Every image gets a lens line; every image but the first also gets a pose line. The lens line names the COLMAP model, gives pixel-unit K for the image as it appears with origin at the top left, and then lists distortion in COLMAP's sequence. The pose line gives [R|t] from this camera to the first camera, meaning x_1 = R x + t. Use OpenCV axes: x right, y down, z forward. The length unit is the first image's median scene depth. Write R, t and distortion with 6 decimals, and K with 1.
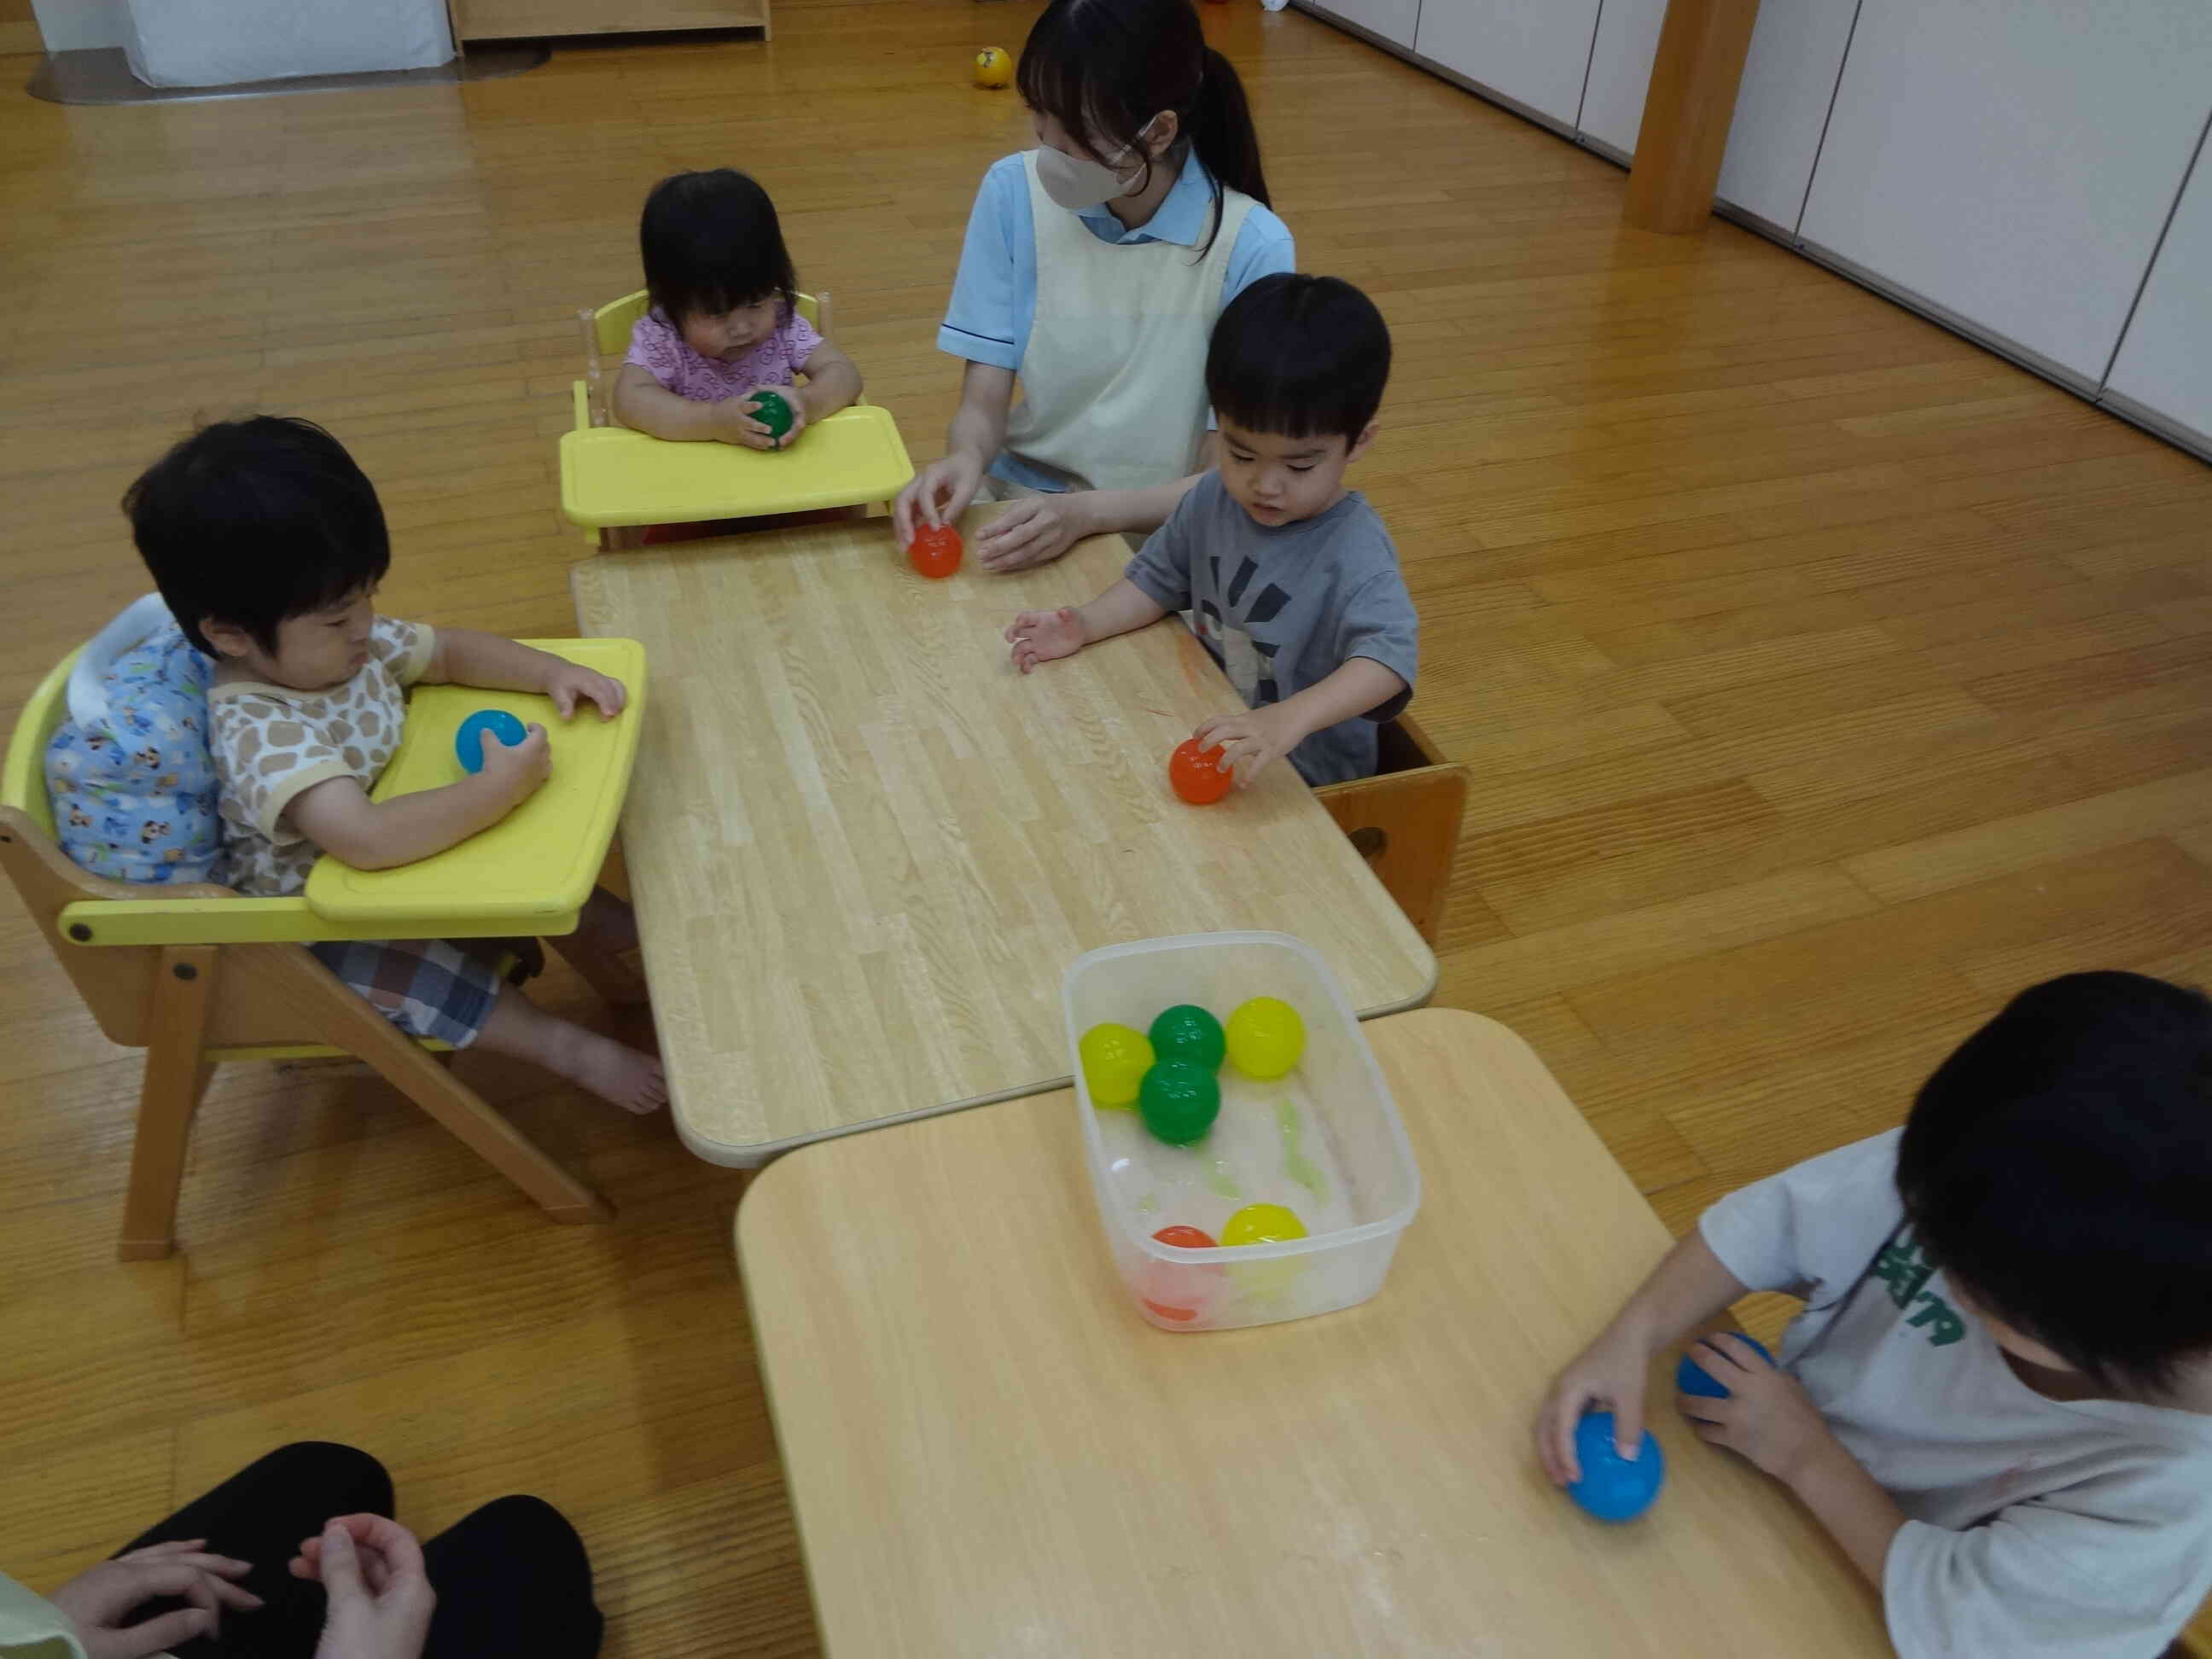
lens RADIAL K [[1620.2, 0, 1108.4], [0, 1620.2, 842.3], [0, 0, 1]] dist [-0.048602, -0.005213]
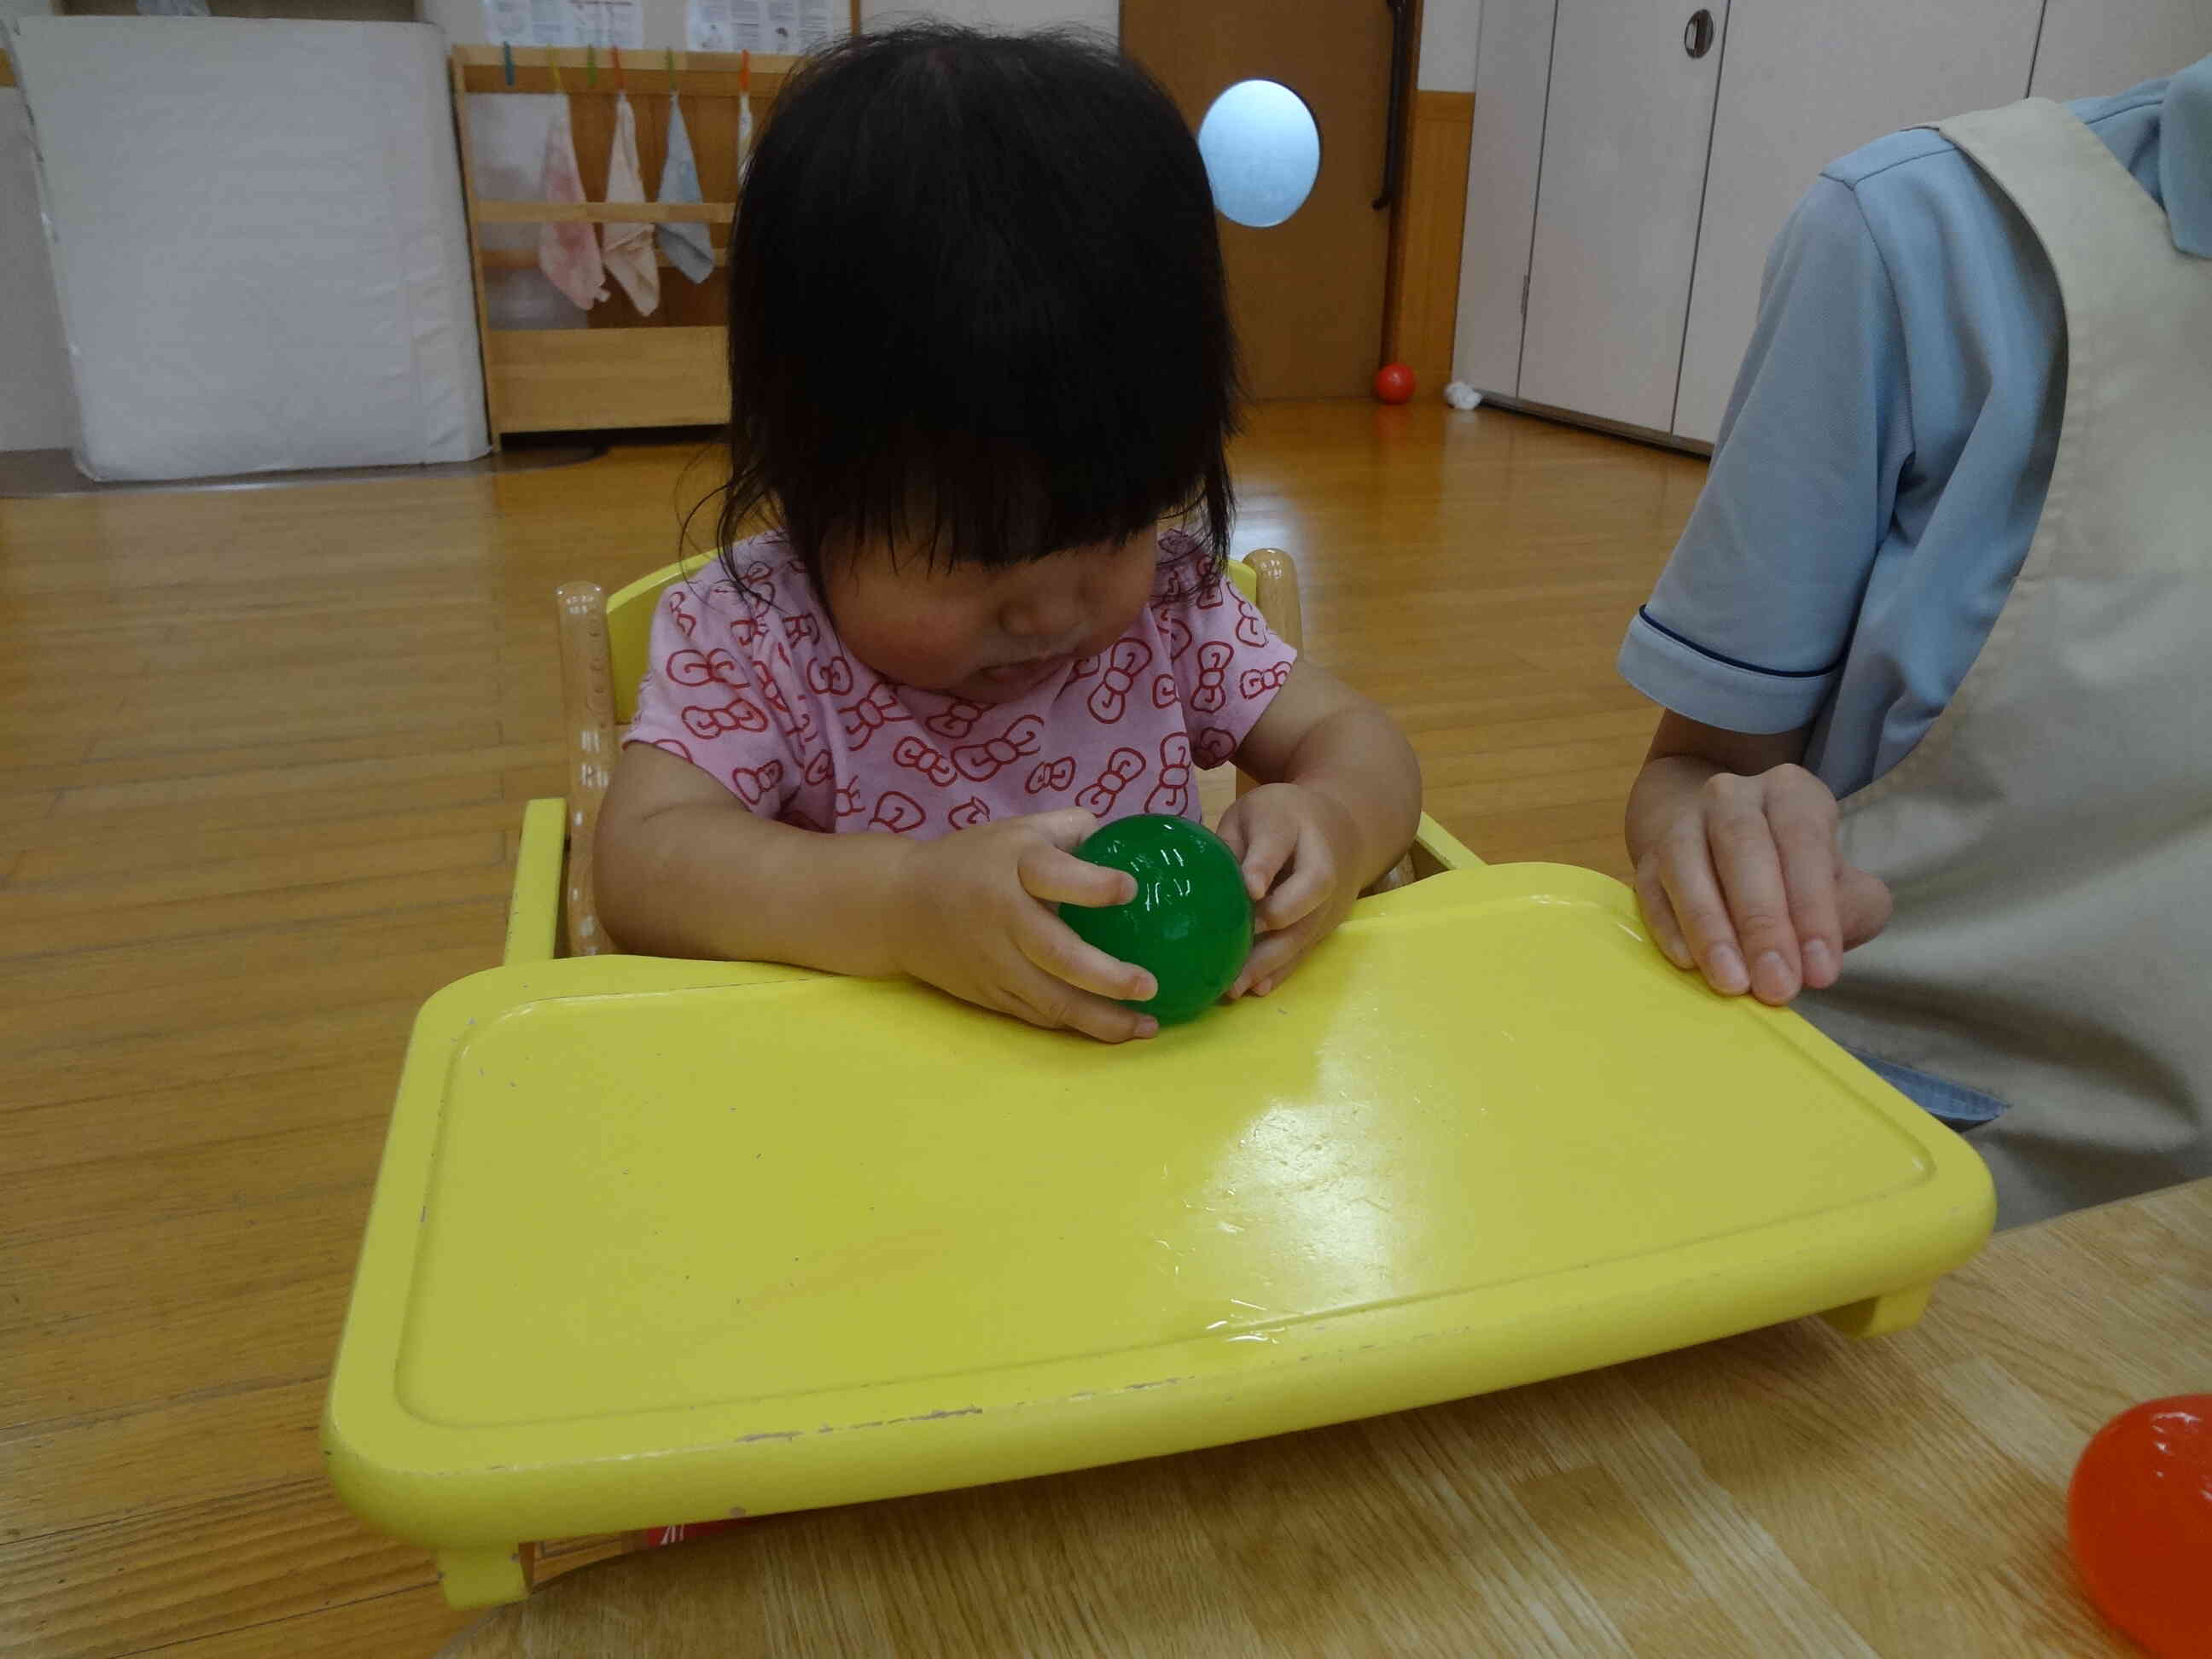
lens RADIAL K [[1620.2, 0, 1103.9], [0, 1620.2, 823.2], [0, 0, 1]] dist [-0.048602, -0.005213]
pose [[0.999329, -0.026662, -0.025116, -0.137213], [0.018395, 0.958253, -0.285331, -0.123218], [0.031675, 0.284677, 0.958100, 0.453602]]
